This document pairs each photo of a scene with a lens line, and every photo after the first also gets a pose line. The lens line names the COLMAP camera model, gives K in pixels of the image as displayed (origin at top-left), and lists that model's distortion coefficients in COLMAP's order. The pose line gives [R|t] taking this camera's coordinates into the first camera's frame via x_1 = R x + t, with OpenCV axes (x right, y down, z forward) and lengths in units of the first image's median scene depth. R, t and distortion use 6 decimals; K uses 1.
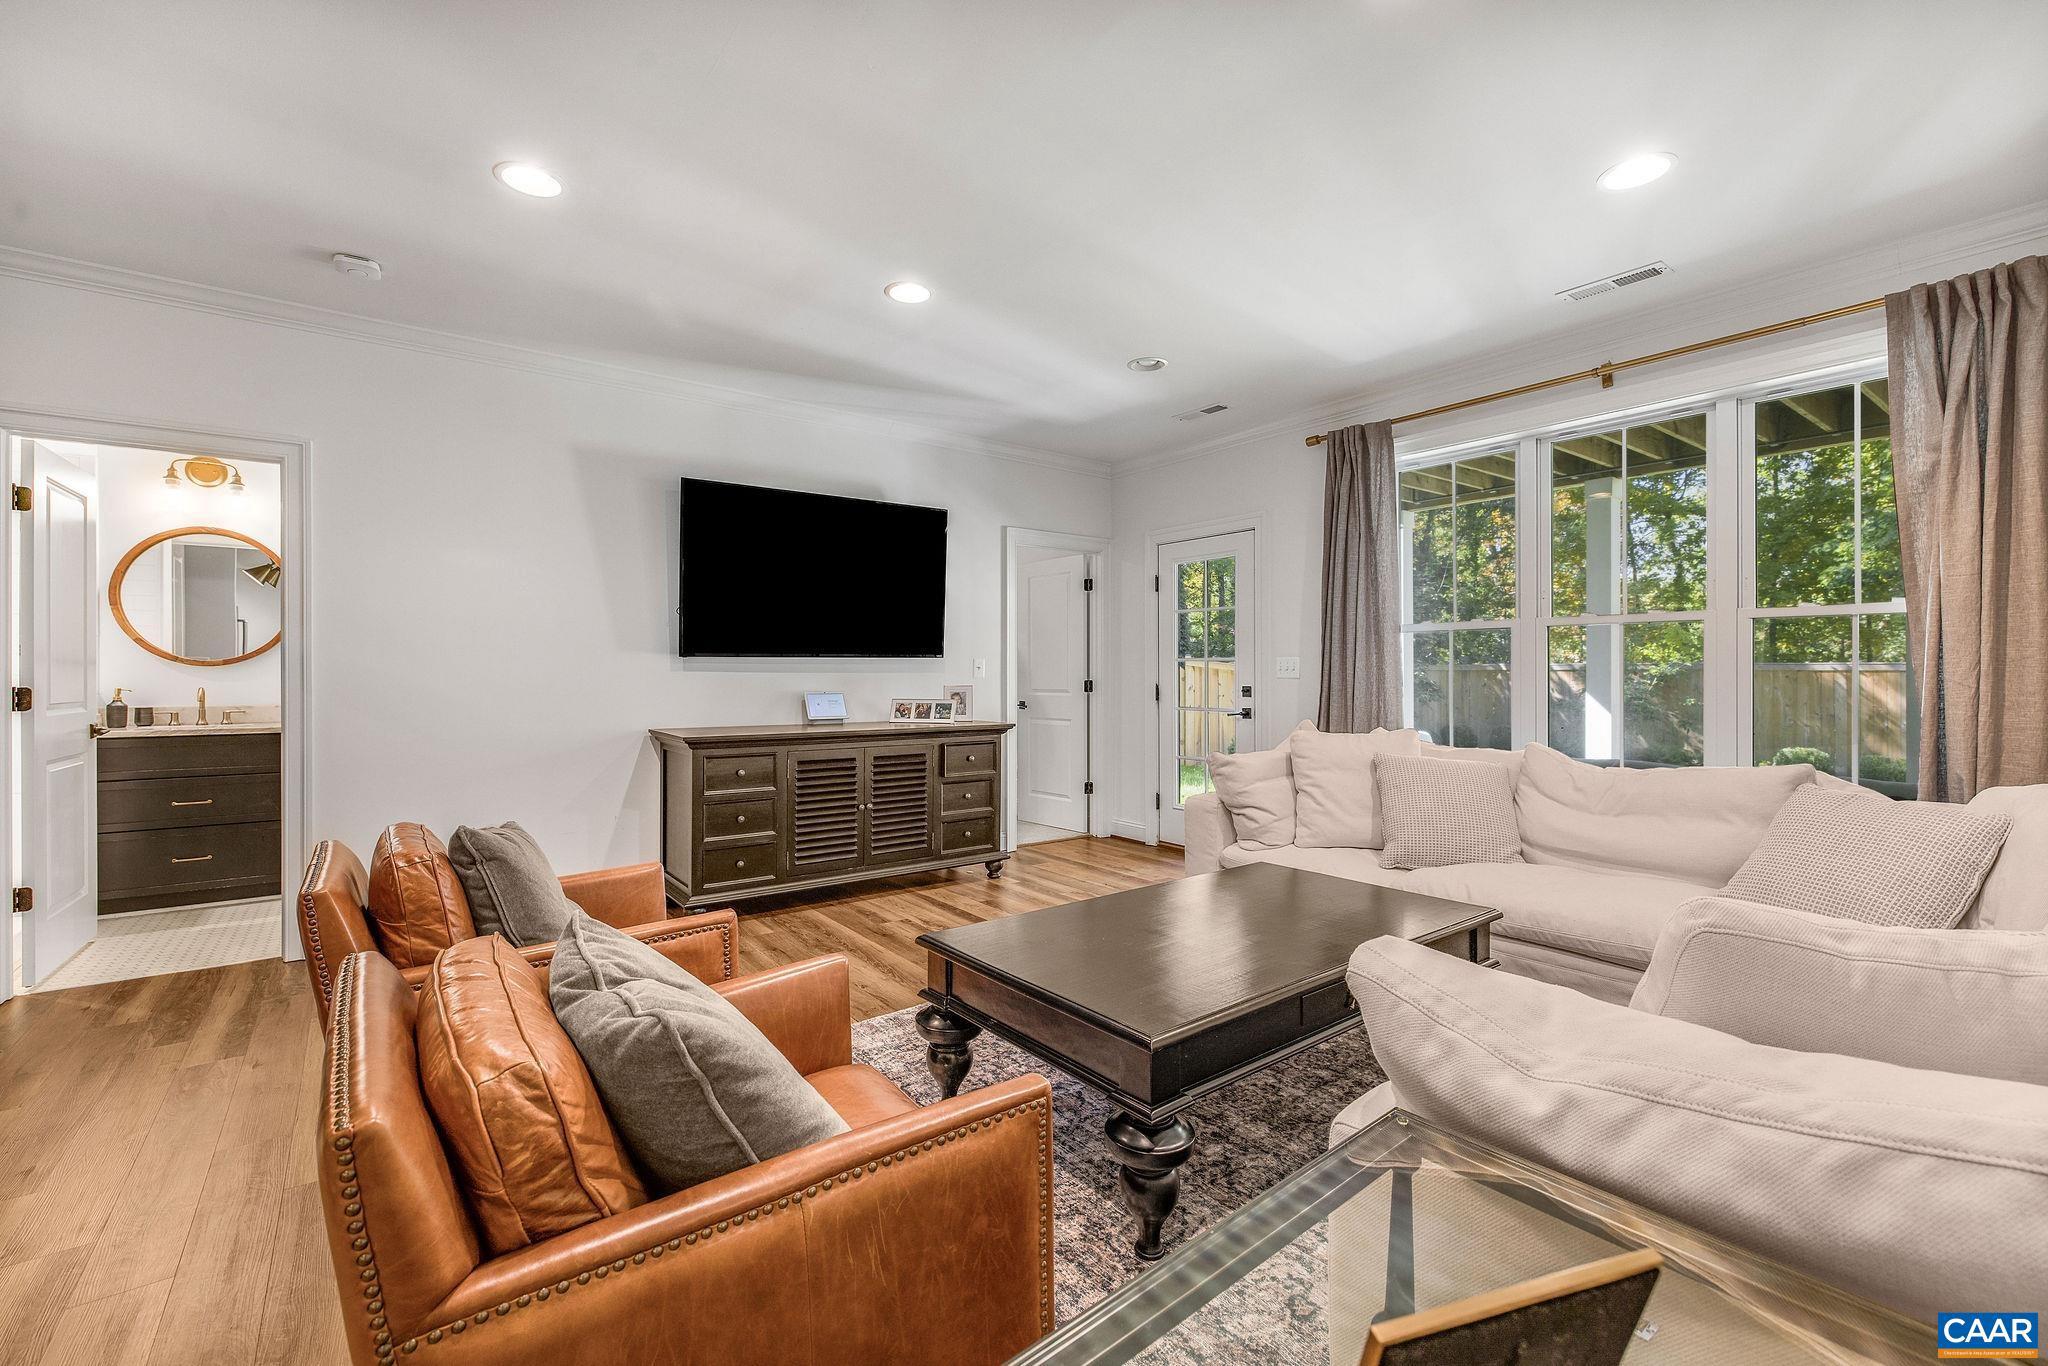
lens RADIAL K [[866.9, 0, 1019.6], [0, 866.9, 676.9], [0, 0, 1]] dist [0.001937, 0.000800]
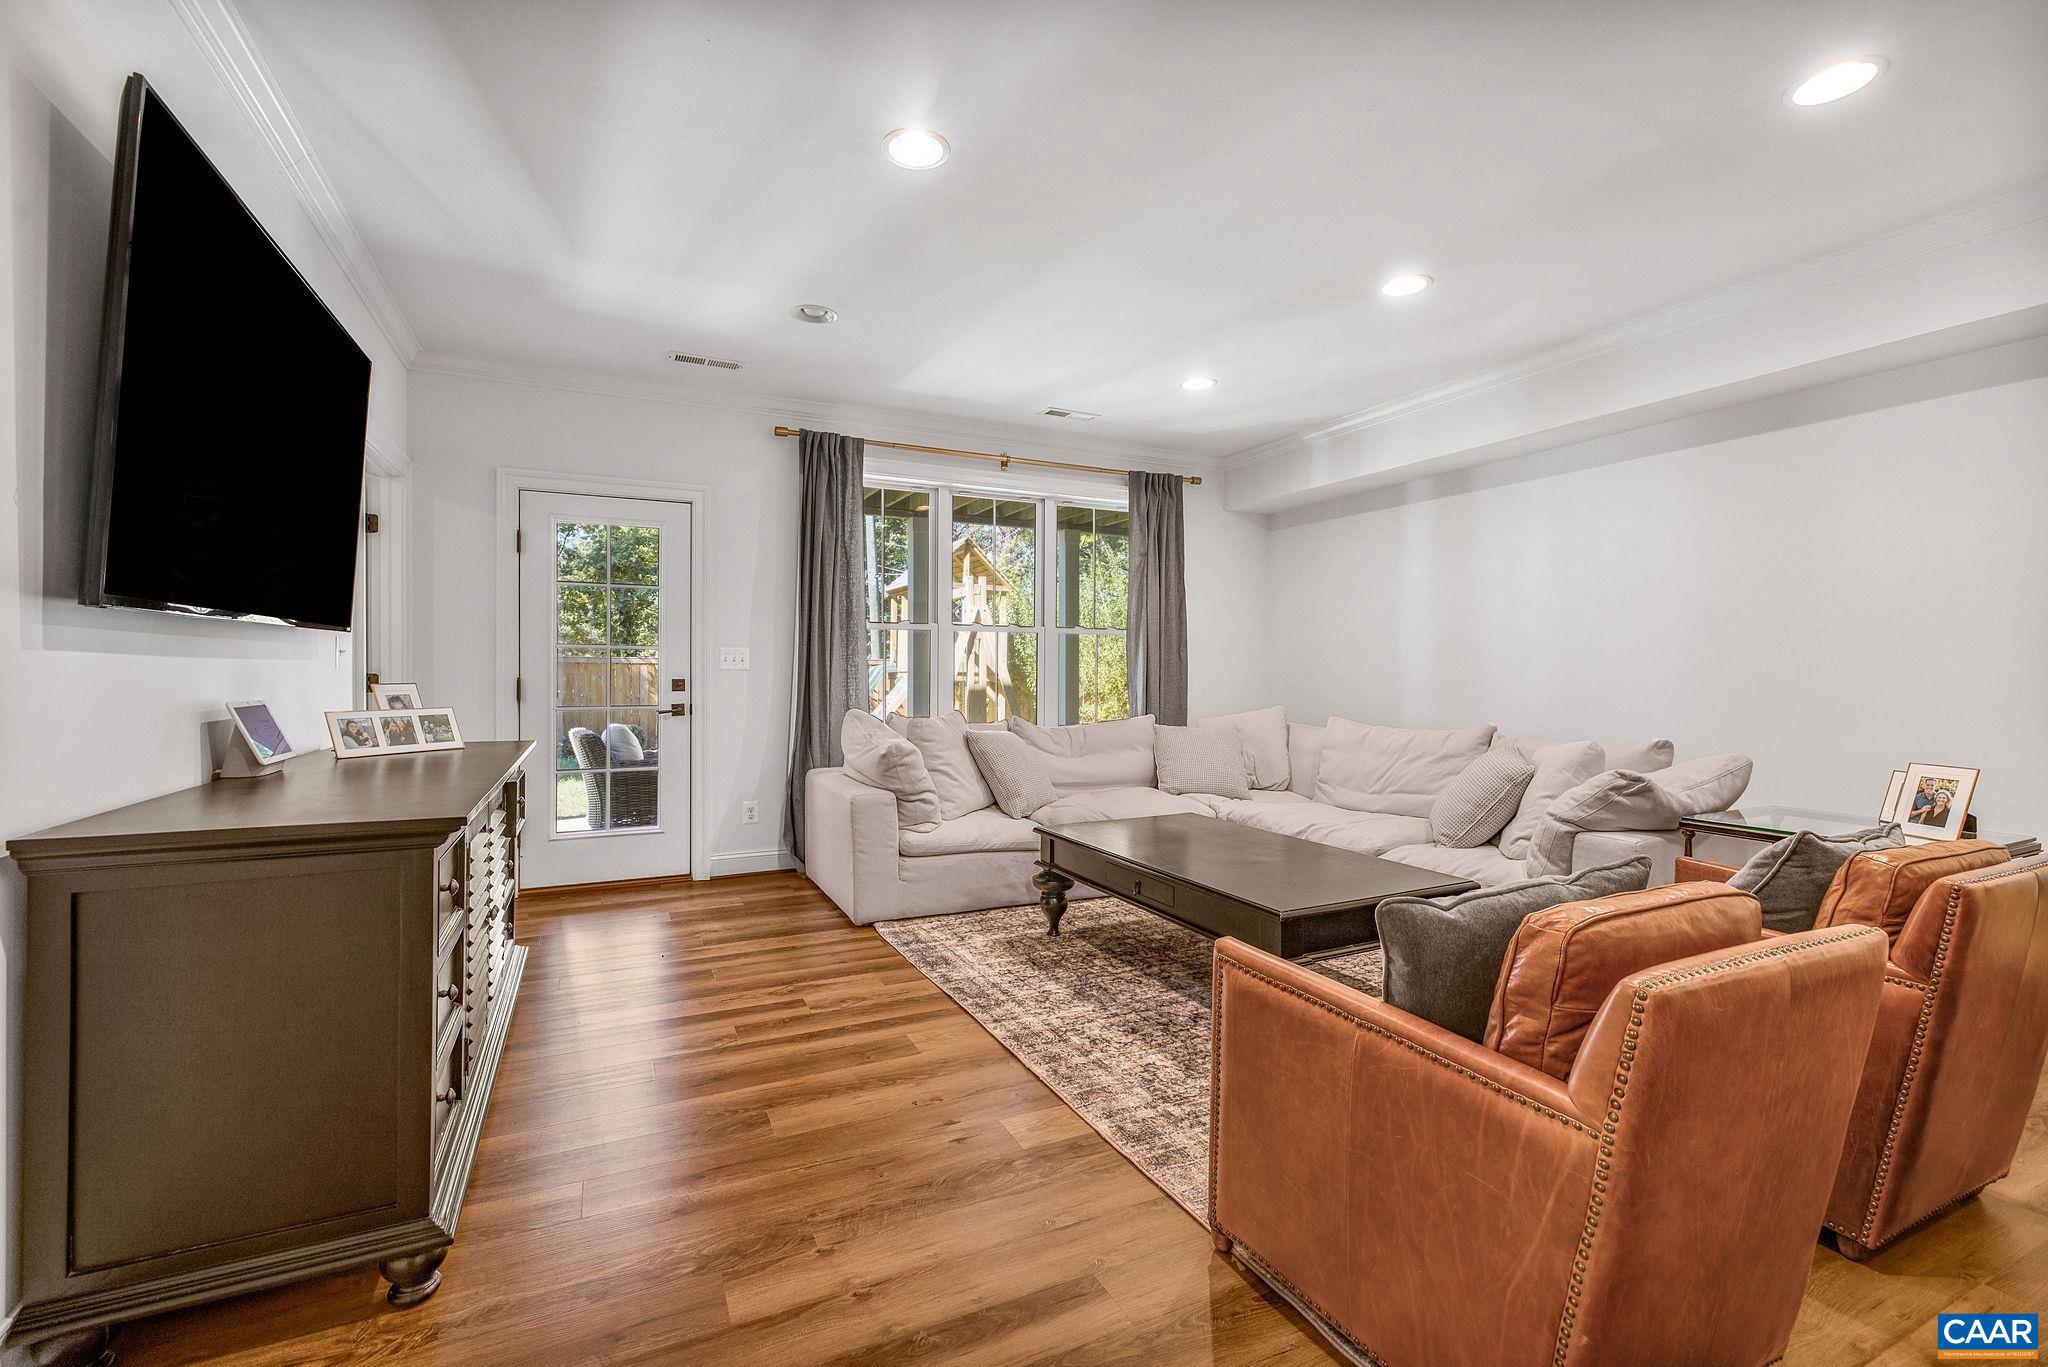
lens RADIAL K [[866.9, 0, 1017.6], [0, 866.9, 670.5], [0, 0, 1]] dist [0.001937, 0.000800]
pose [[0.185439, -0.004441, 0.982646, -0.638174], [0.003035, 0.999988, 0.003947, -0.000033], [-0.982651, 0.002251, 0.185451, 0.588620]]
